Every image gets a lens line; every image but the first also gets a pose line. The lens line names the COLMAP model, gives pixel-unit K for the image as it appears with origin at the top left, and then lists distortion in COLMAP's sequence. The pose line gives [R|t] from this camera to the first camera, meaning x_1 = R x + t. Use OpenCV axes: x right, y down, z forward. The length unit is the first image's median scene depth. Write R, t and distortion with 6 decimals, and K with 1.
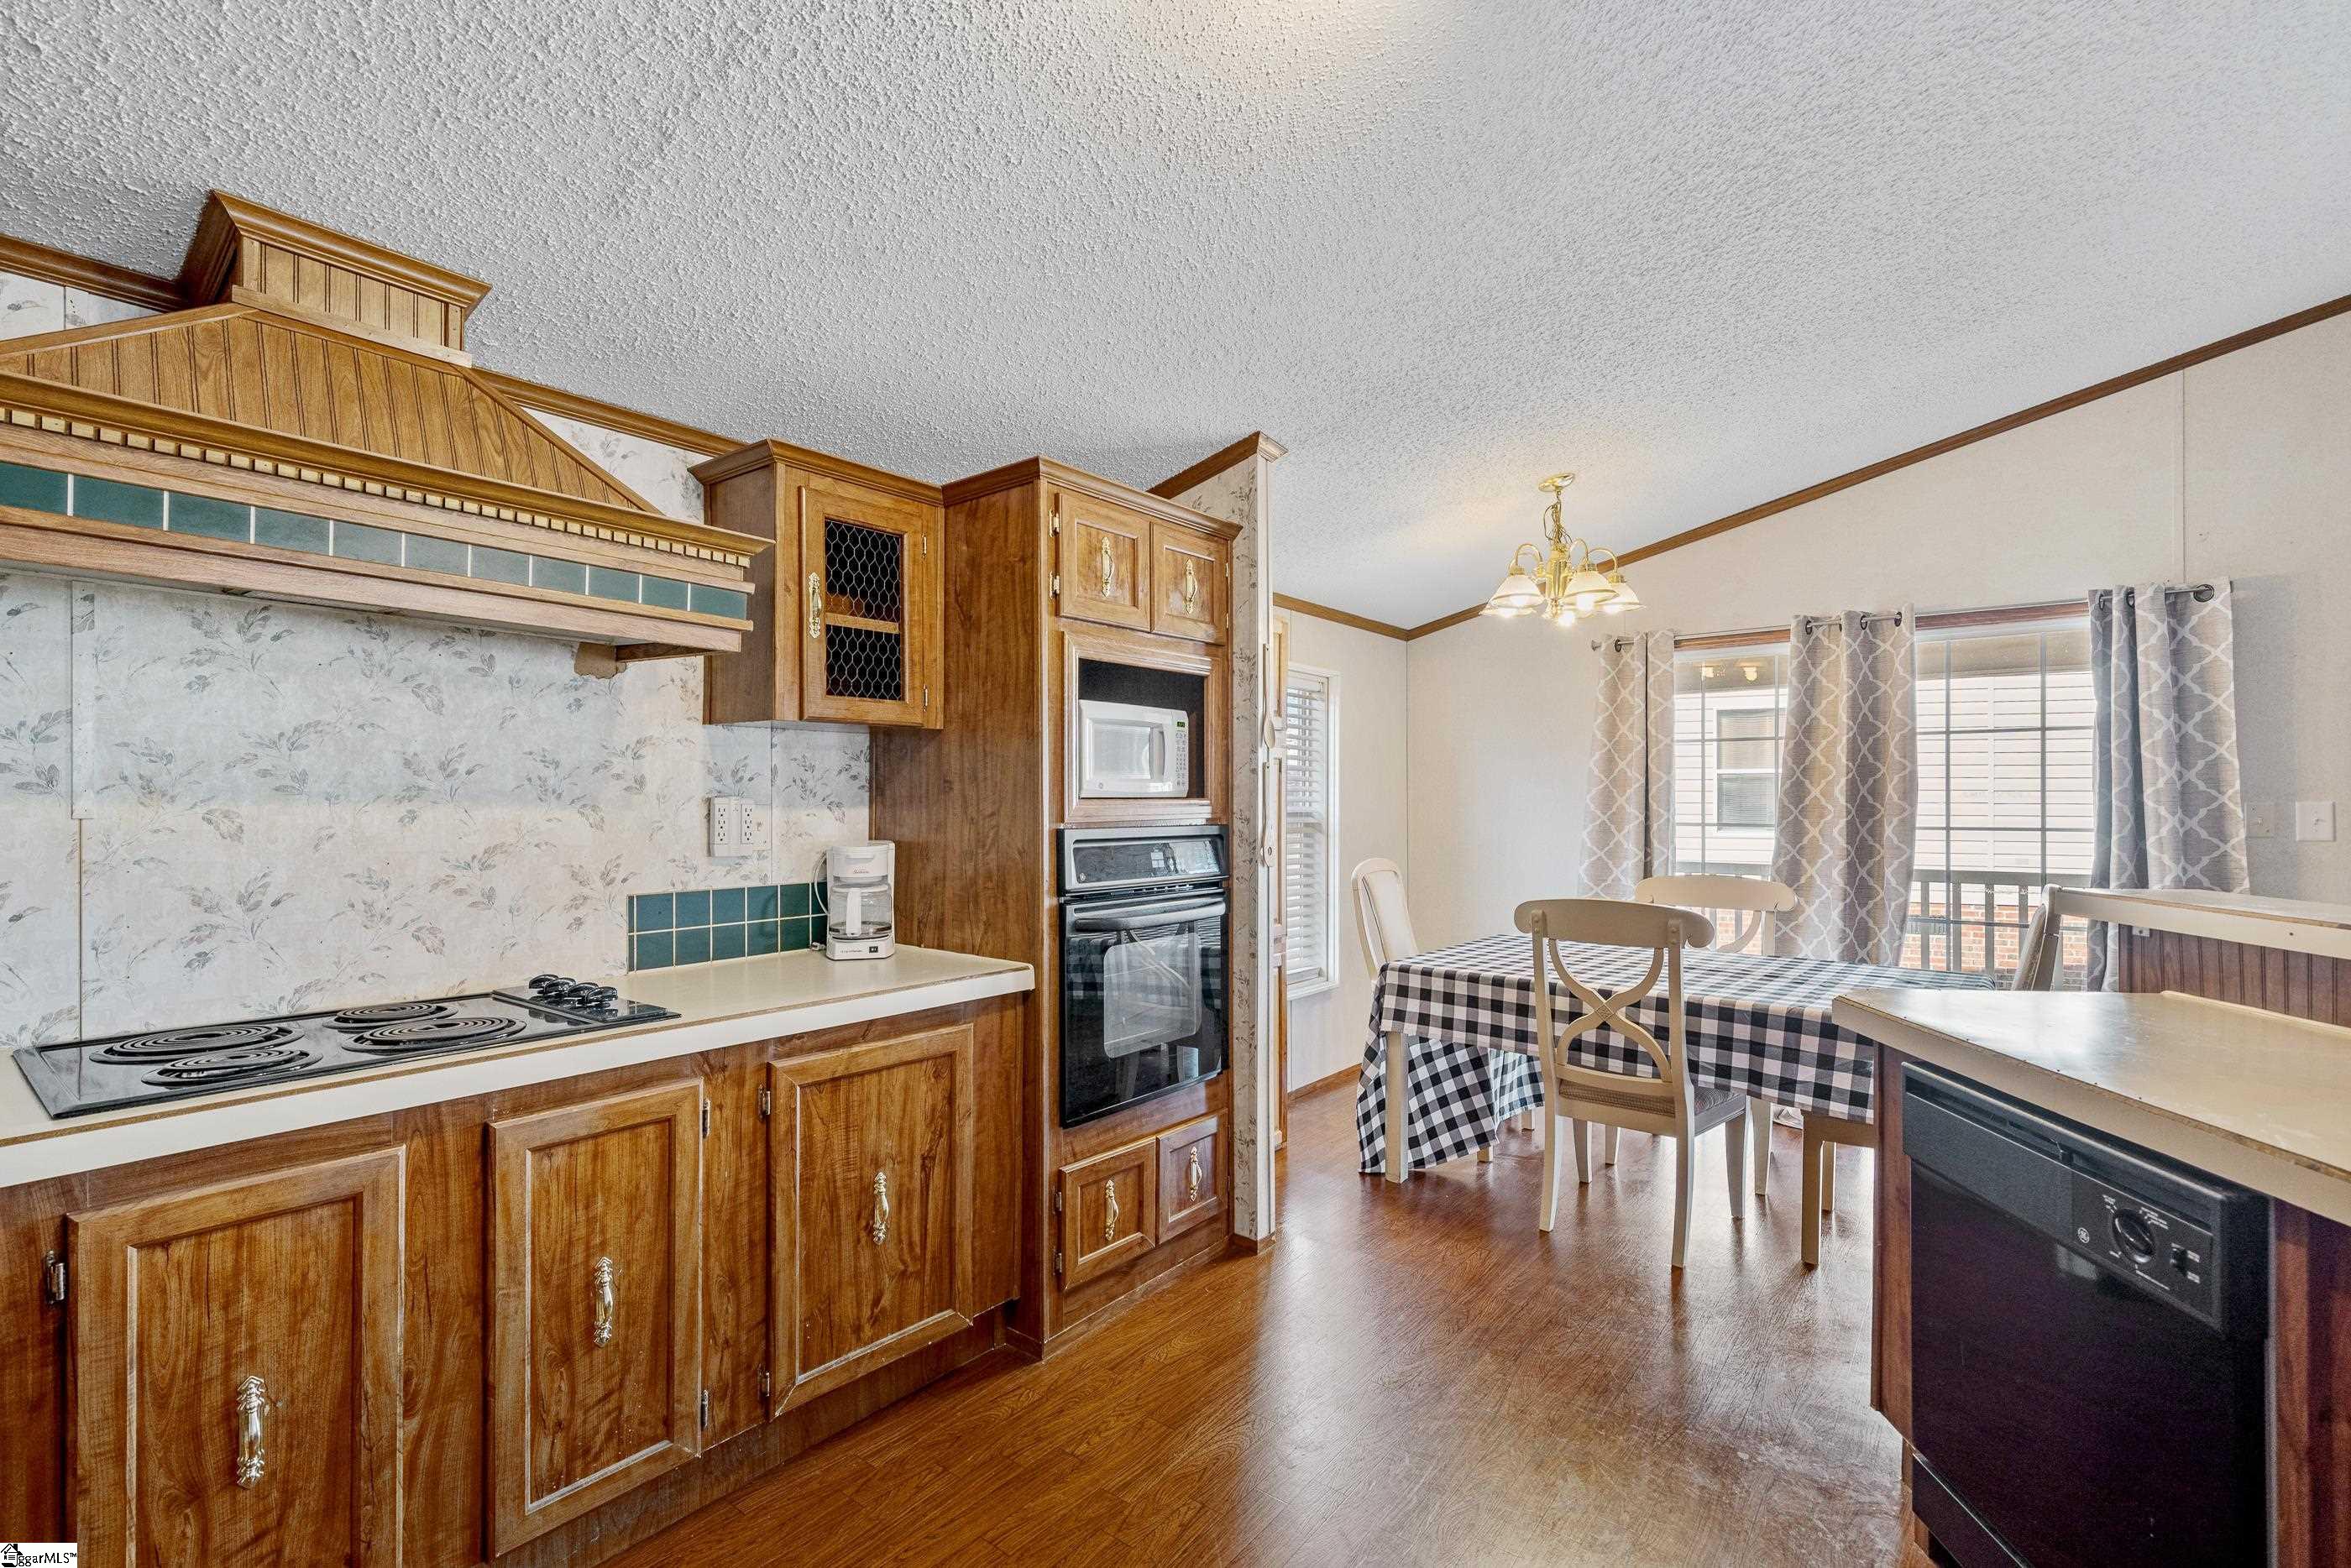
lens RADIAL K [[1026.5, 0, 1184.8], [0, 1026.5, 795.4], [0, 0, 1]] dist [-0.004649, 0.000390]
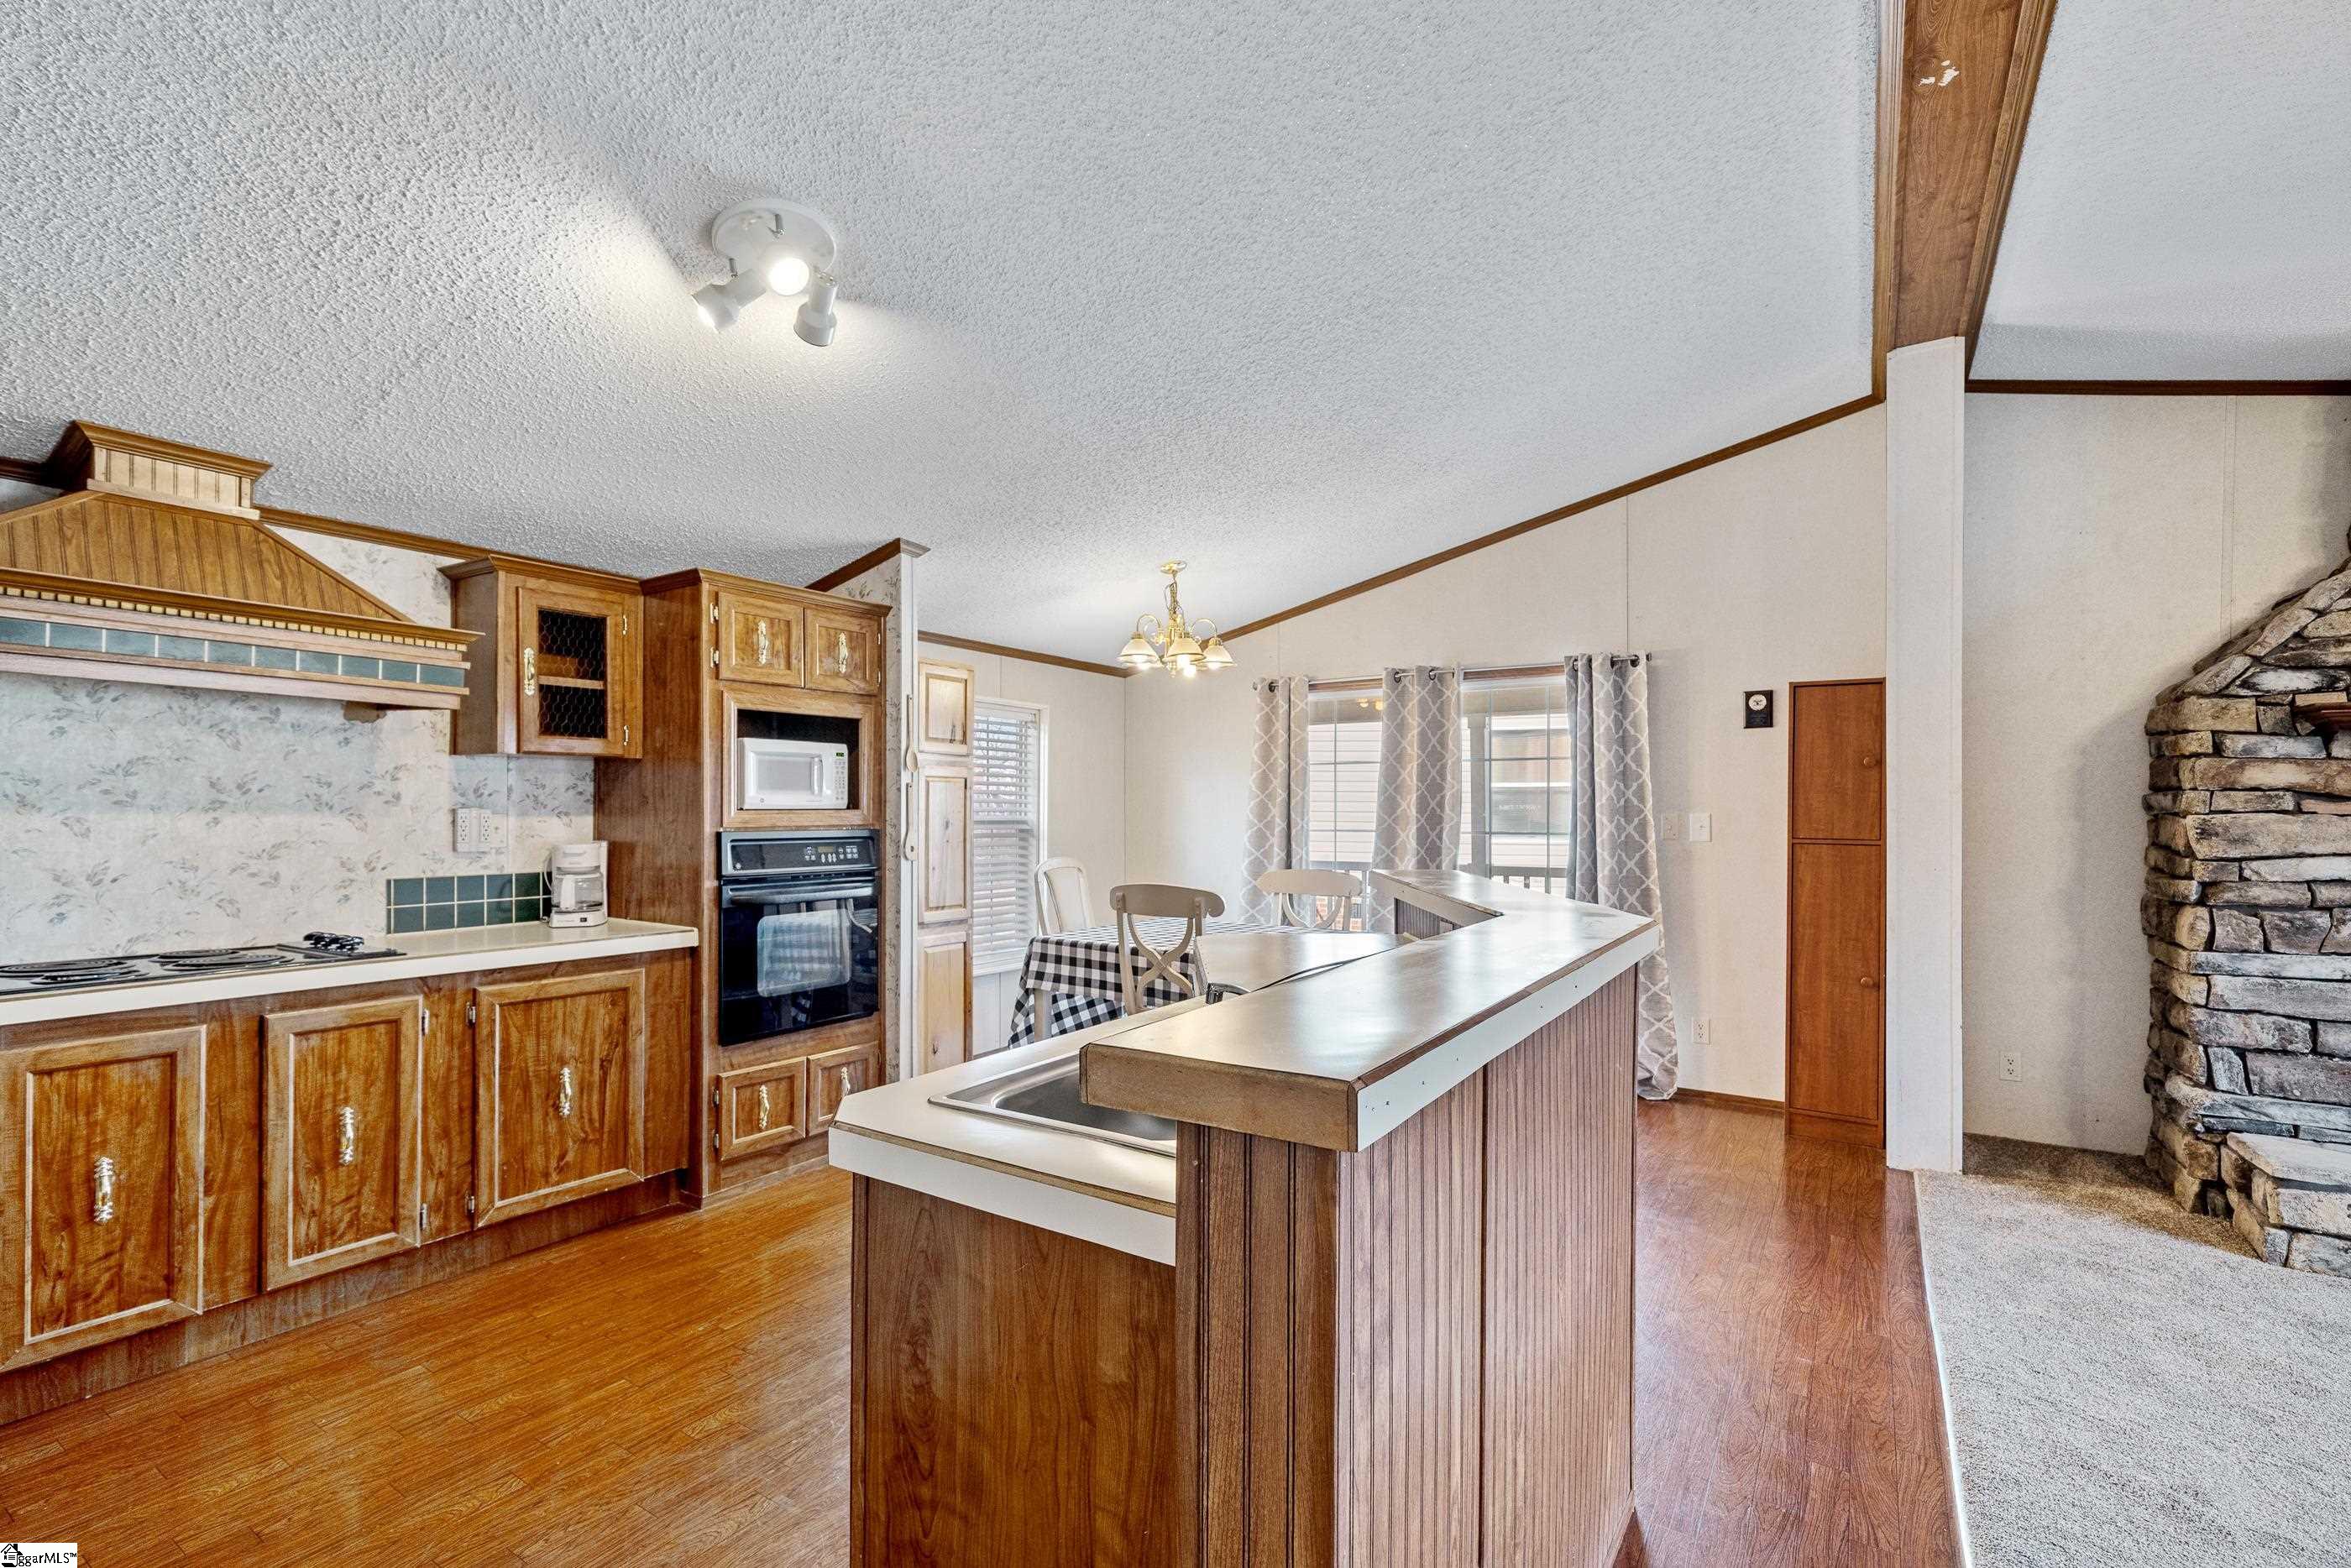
lens RADIAL K [[1026.5, 0, 1173.2], [0, 1026.5, 804.1], [0, 0, 1]] dist [-0.004649, 0.000390]
pose [[0.995712, 0.002345, 0.092473, 0.398167], [-0.002307, 0.999997, -0.000514, -0.005845], [-0.092473, 0.000299, 0.995715, -0.489036]]
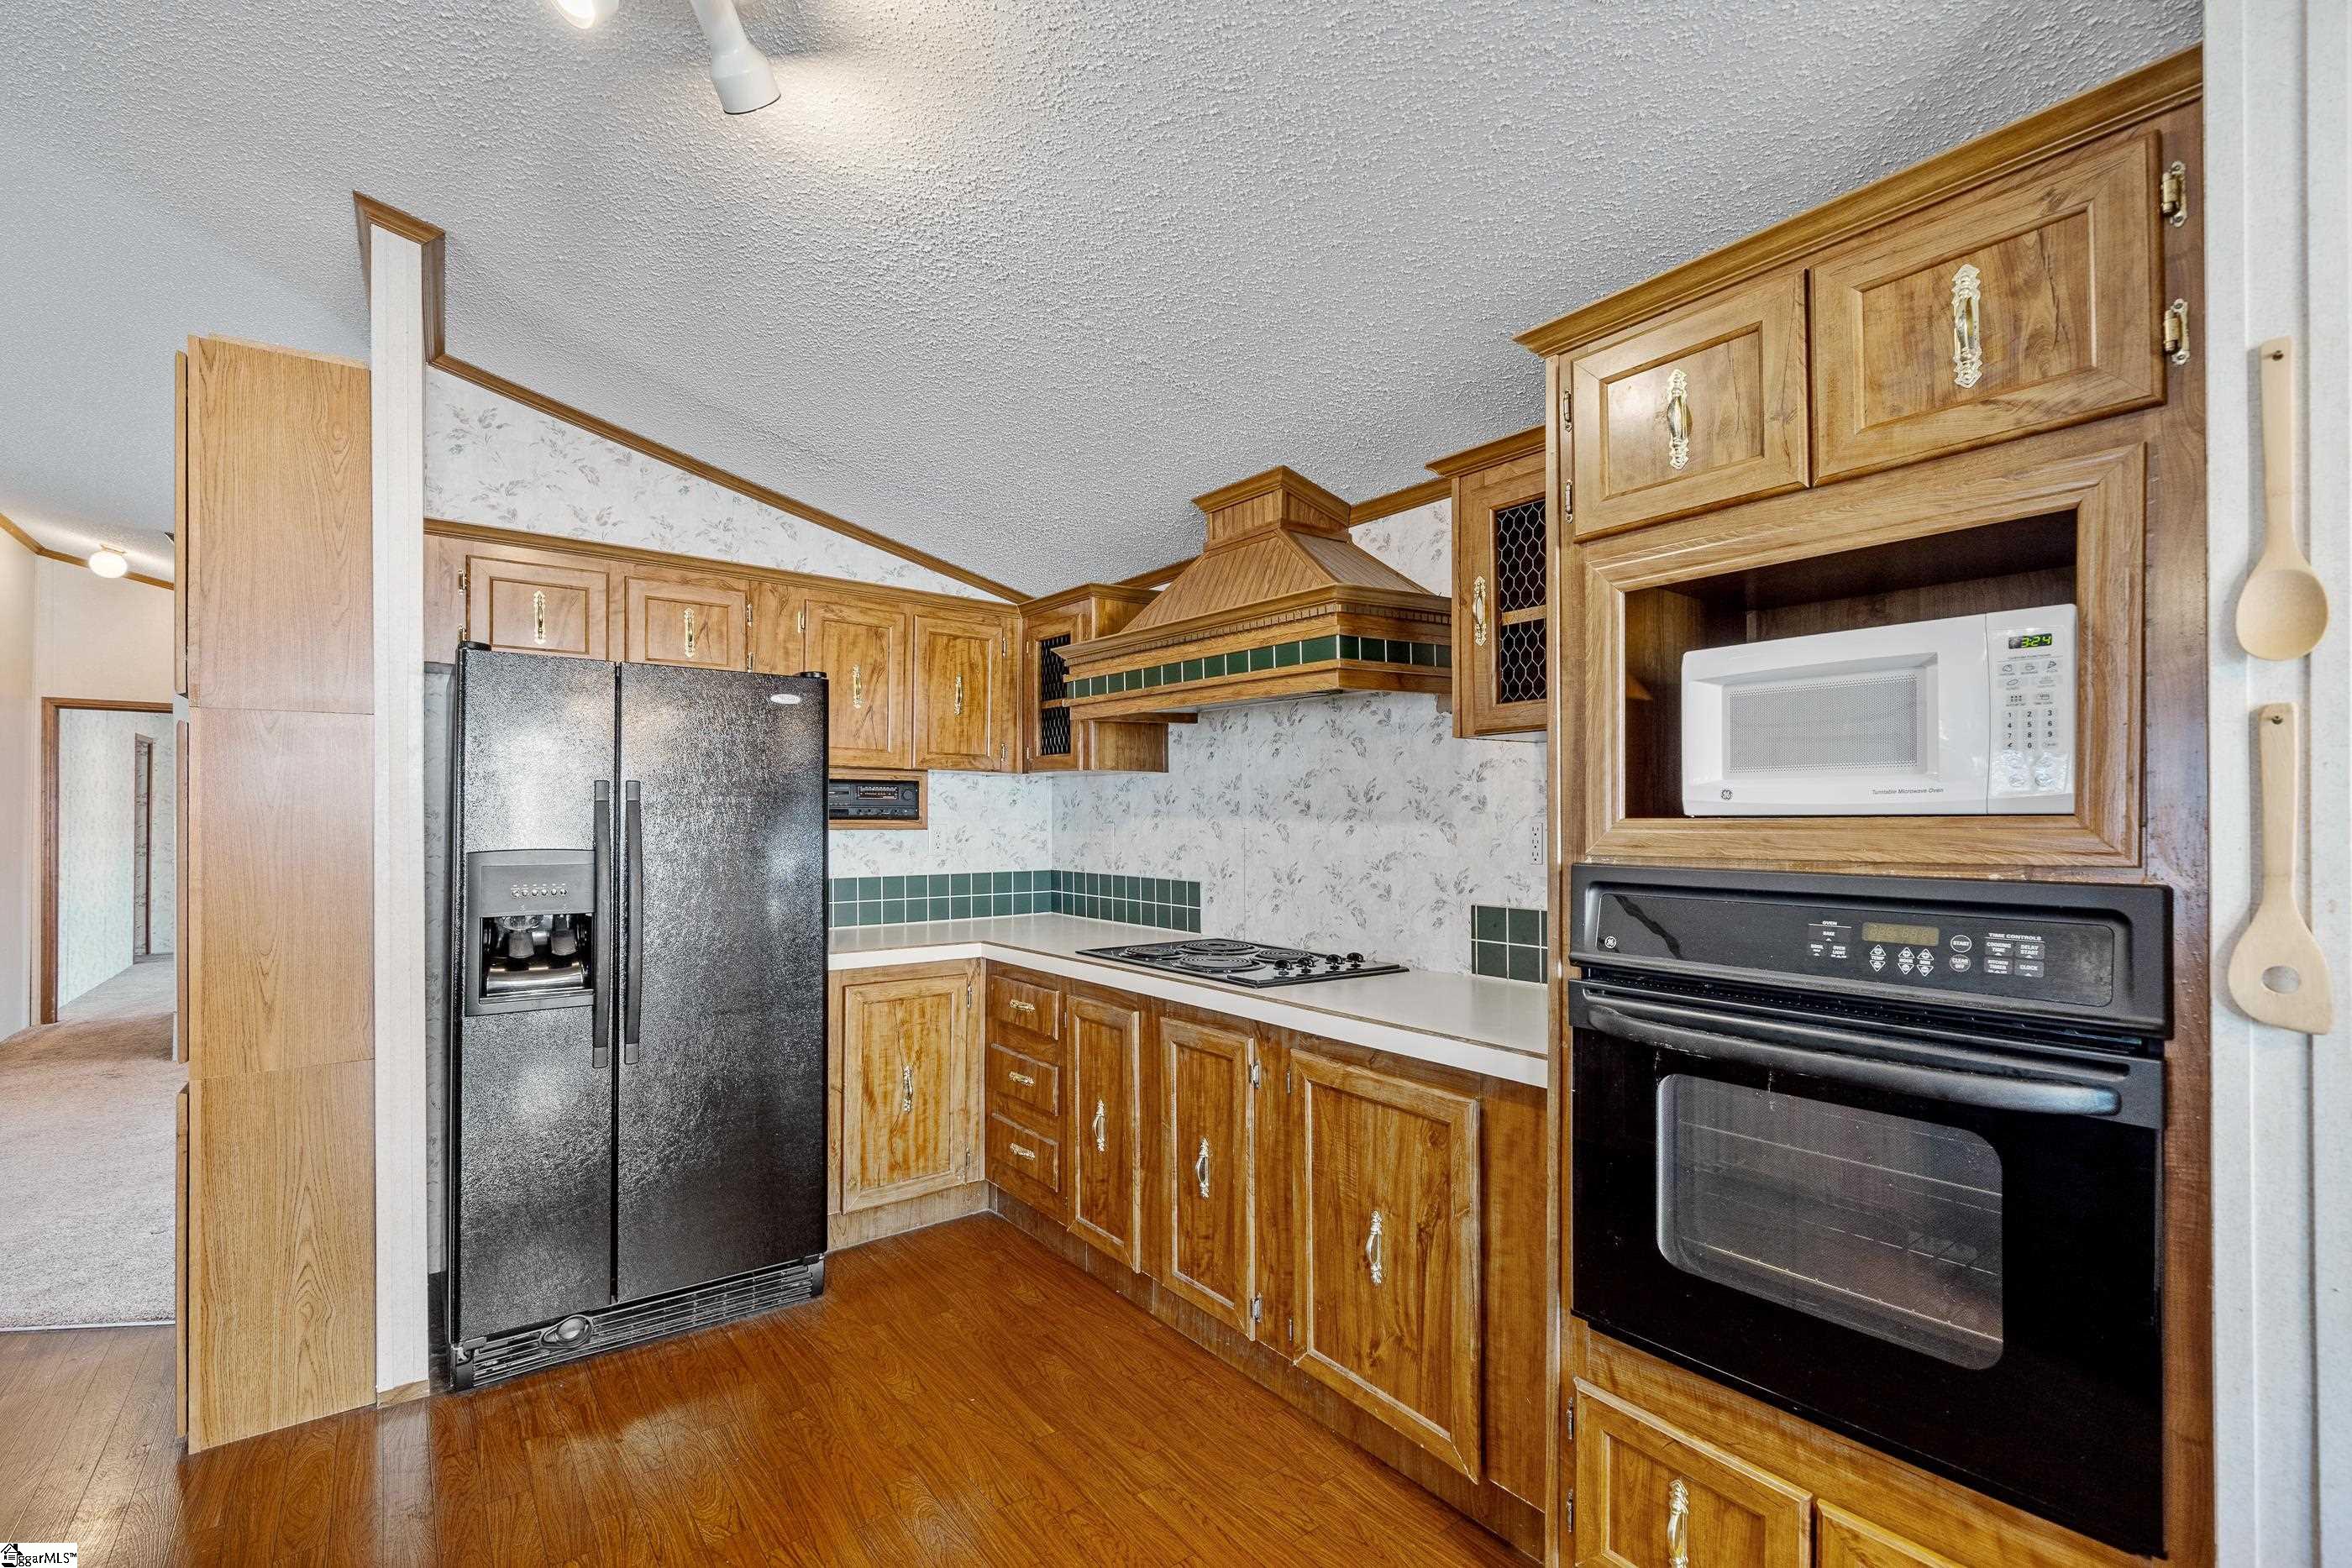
lens RADIAL K [[1026.9, 0, 1173.2], [0, 1026.9, 804.8], [0, 0, 1]] dist [-0.004649, 0.000390]
pose [[-0.241733, -0.011831, -0.970271, 0.635576], [0.006212, 0.999886, -0.013740, 0.002807], [0.970323, -0.009349, -0.241632, 0.987834]]
